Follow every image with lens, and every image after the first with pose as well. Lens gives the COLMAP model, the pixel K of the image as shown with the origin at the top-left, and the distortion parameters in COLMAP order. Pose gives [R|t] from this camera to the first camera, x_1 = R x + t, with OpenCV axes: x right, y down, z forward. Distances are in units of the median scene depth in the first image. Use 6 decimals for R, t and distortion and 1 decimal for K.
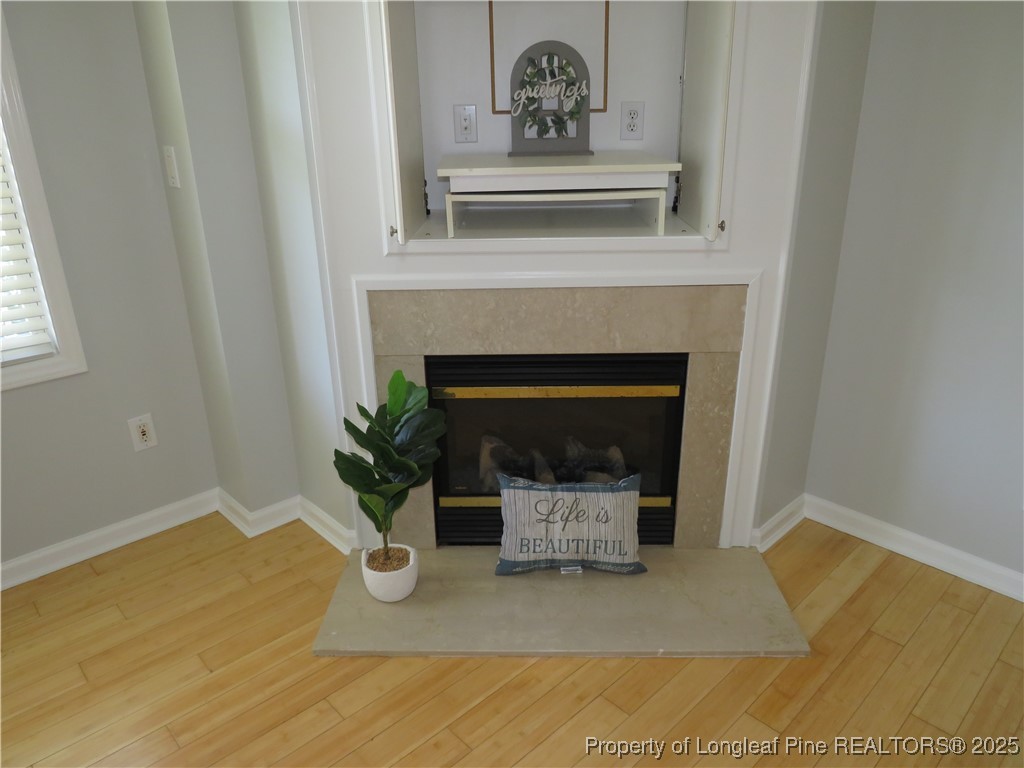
lens RADIAL K [[722.9, 0, 518.2], [0, 722.9, 386.0], [0, 0, 1]] dist [-0.048940, 0.000593]
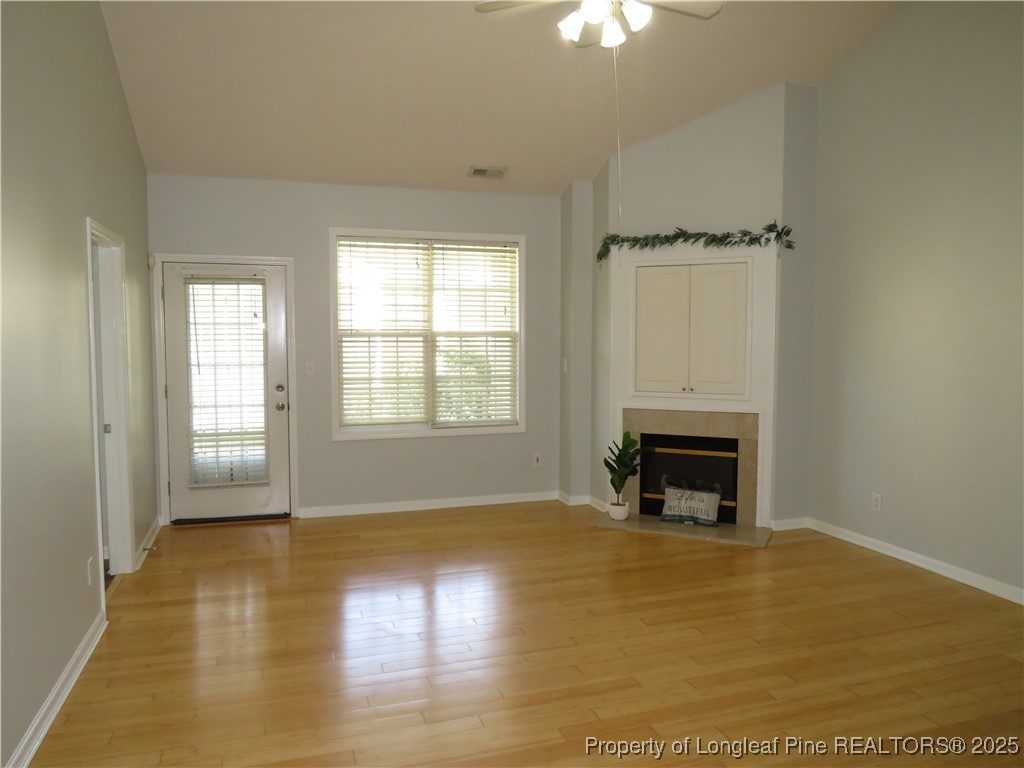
lens RADIAL K [[722.9, 0, 510.9], [0, 722.9, 385.2], [0, 0, 1]] dist [-0.048940, 0.000593]
pose [[0.902917, 0.042631, -0.427695, 0.583082], [-0.170974, 0.948578, -0.266396, 0.591726], [0.394346, 0.313658, 0.863777, -1.612100]]
